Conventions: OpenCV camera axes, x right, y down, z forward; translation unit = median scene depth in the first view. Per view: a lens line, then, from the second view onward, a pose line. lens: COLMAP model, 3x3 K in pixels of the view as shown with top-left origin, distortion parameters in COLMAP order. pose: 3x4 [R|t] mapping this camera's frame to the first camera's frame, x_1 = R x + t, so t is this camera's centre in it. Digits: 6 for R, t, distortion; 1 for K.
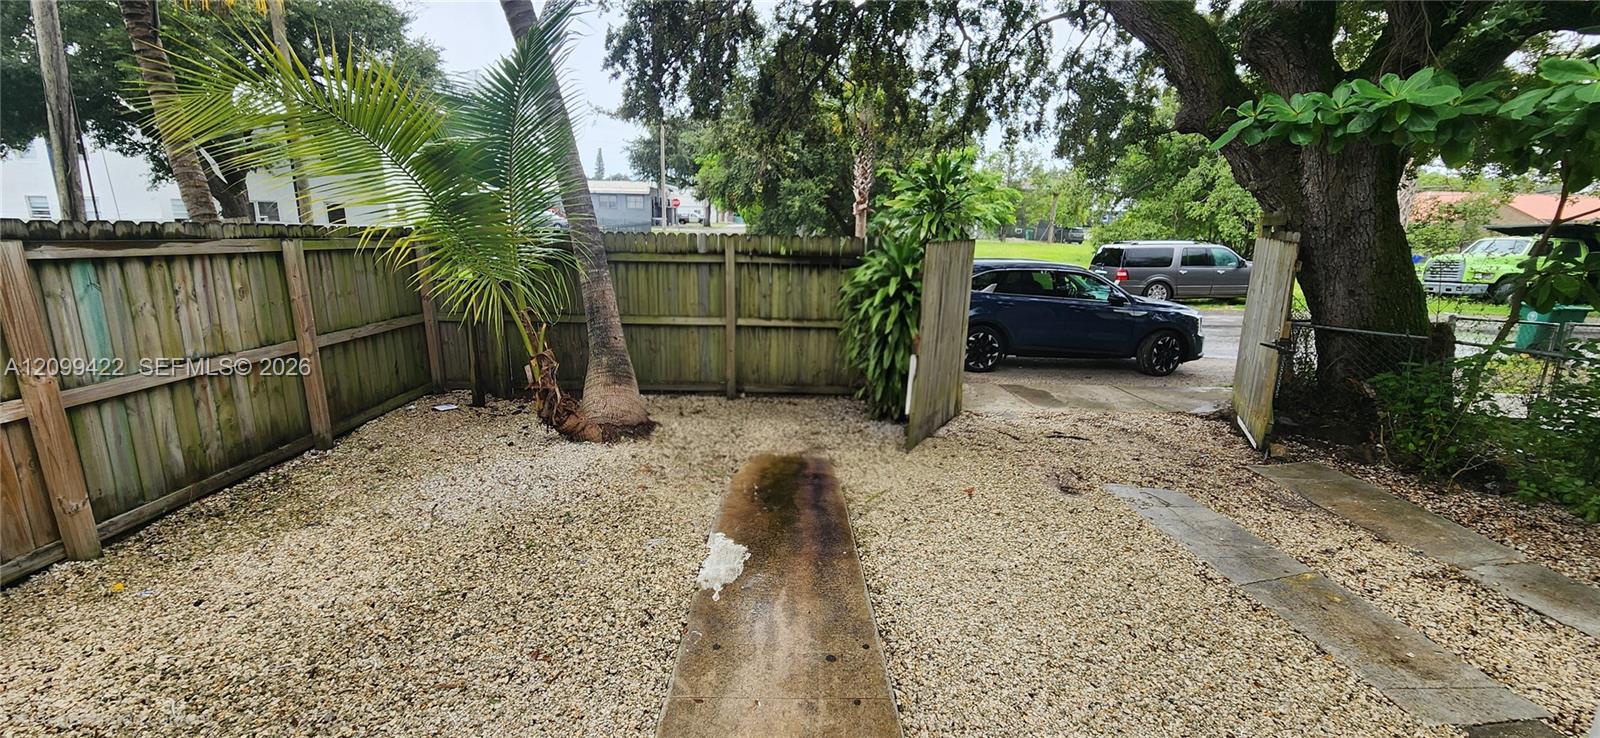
lens RADIAL K [[655.8, 0, 802.3], [0, 655.8, 370.1], [0, 0, 1]] dist [0.003420, -0.002569]
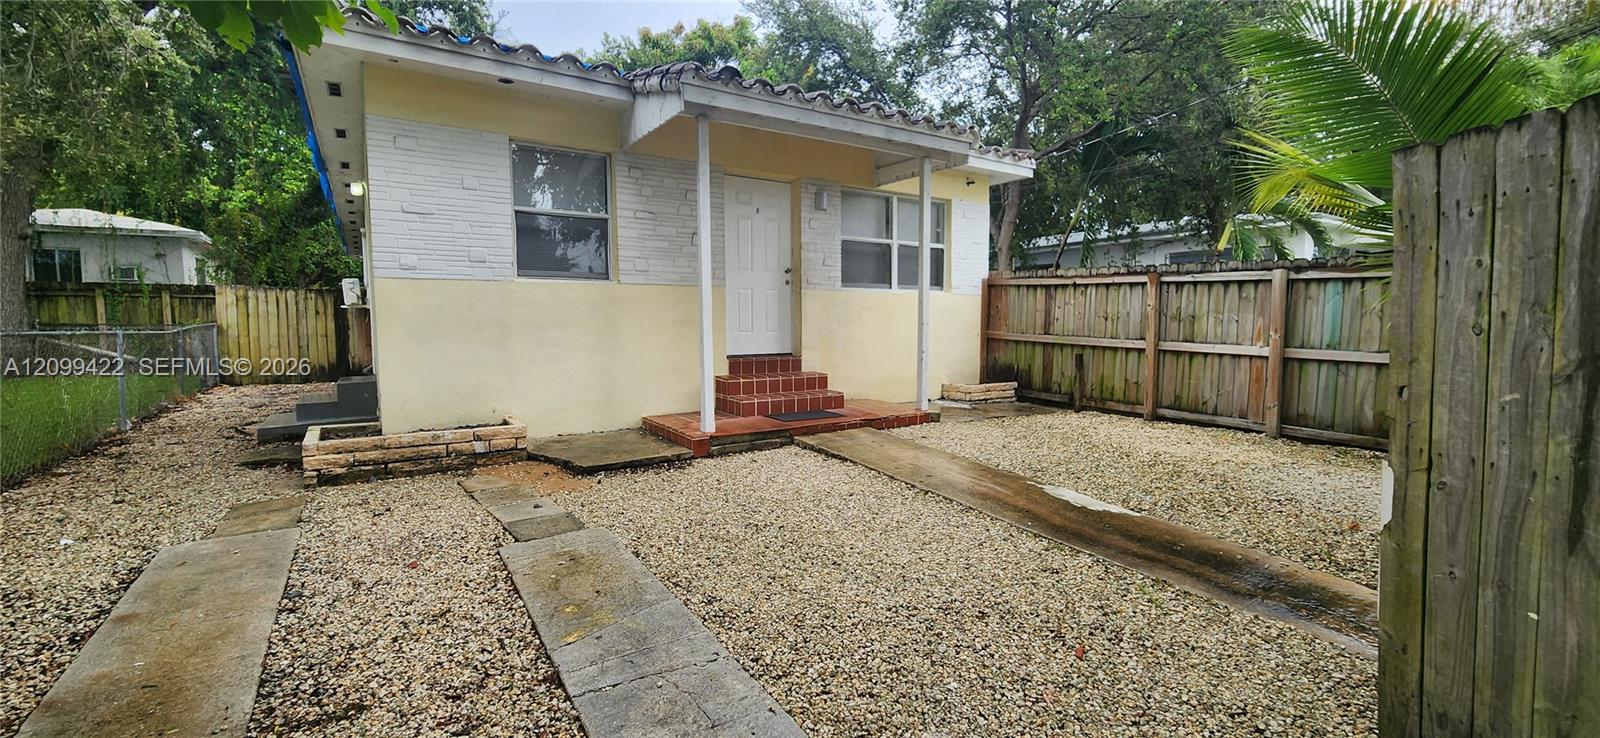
lens RADIAL K [[655.8, 0, 810.4], [0, 655.8, 367.6], [0, 0, 1]] dist [0.003420, -0.002569]
pose [[-0.853681, 0.014351, -0.520598, 0.864902], [-0.137561, 0.957905, 0.251981, -0.164301], [0.502300, 0.286726, -0.815772, 1.544790]]
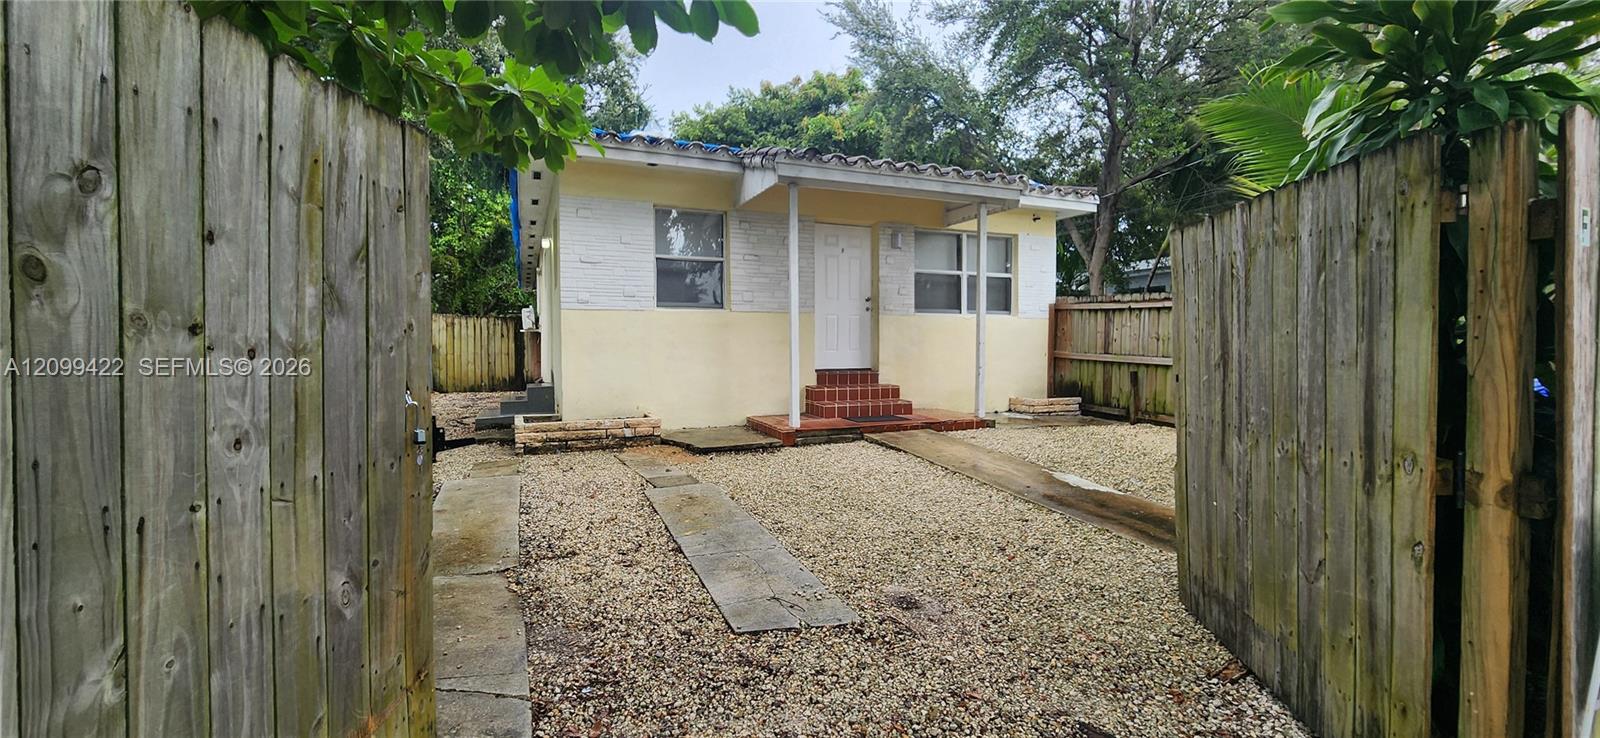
lens RADIAL K [[655.8, 0, 808.1], [0, 655.8, 366.0], [0, 0, 1]] dist [0.003420, -0.002569]
pose [[-0.933657, -0.012111, -0.357963, 0.933943], [-0.103368, 0.966013, 0.236925, -0.239803], [0.342928, 0.258208, -0.903177, 1.926326]]
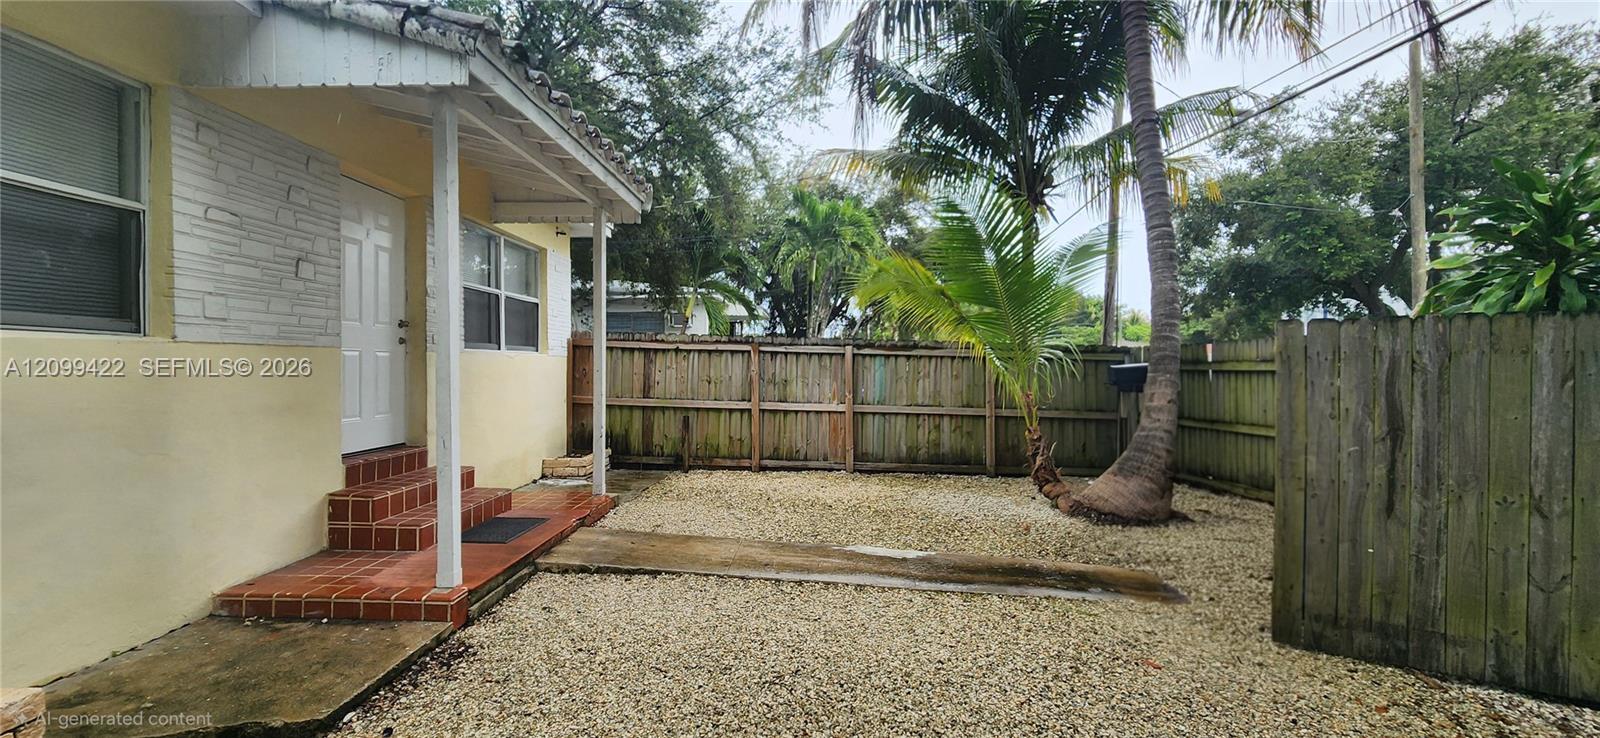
lens RADIAL K [[655.8, 0, 799.0], [0, 655.8, 371.8], [0, 0, 1]] dist [0.003420, -0.002569]
pose [[-0.066283, -0.012616, -0.997721, 1.188442], [-0.228981, 0.973426, 0.002904, -0.037679], [0.971172, 0.228652, -0.067410, 0.763124]]
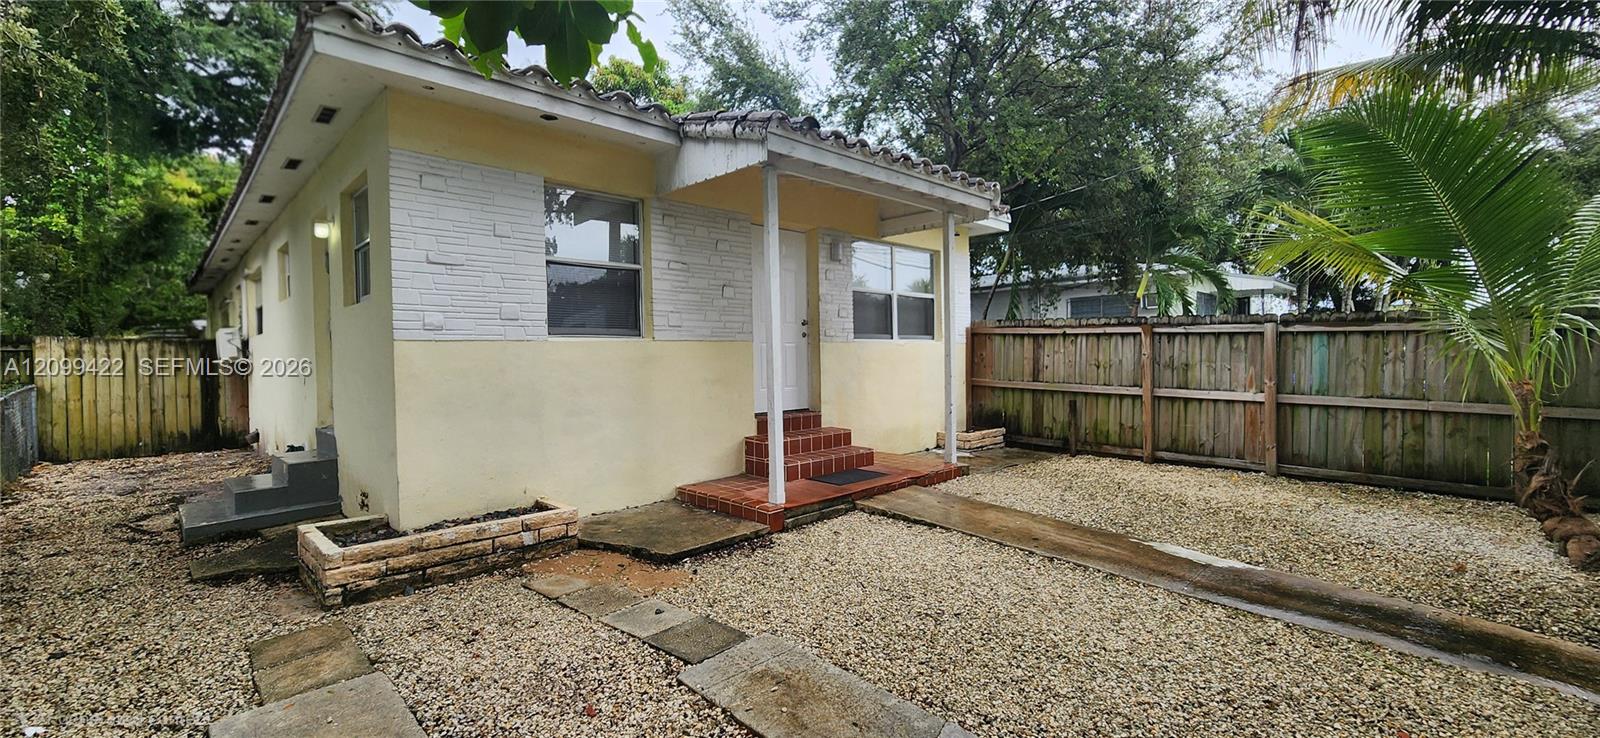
lens RADIAL K [[655.8, 0, 807.0], [0, 655.8, 367.8], [0, 0, 1]] dist [0.003420, -0.002569]
pose [[-0.735940, -0.000949, -0.677046, 1.160235], [-0.157165, 0.972923, 0.169472, -0.134518], [0.658552, 0.231129, -0.716162, 1.222984]]
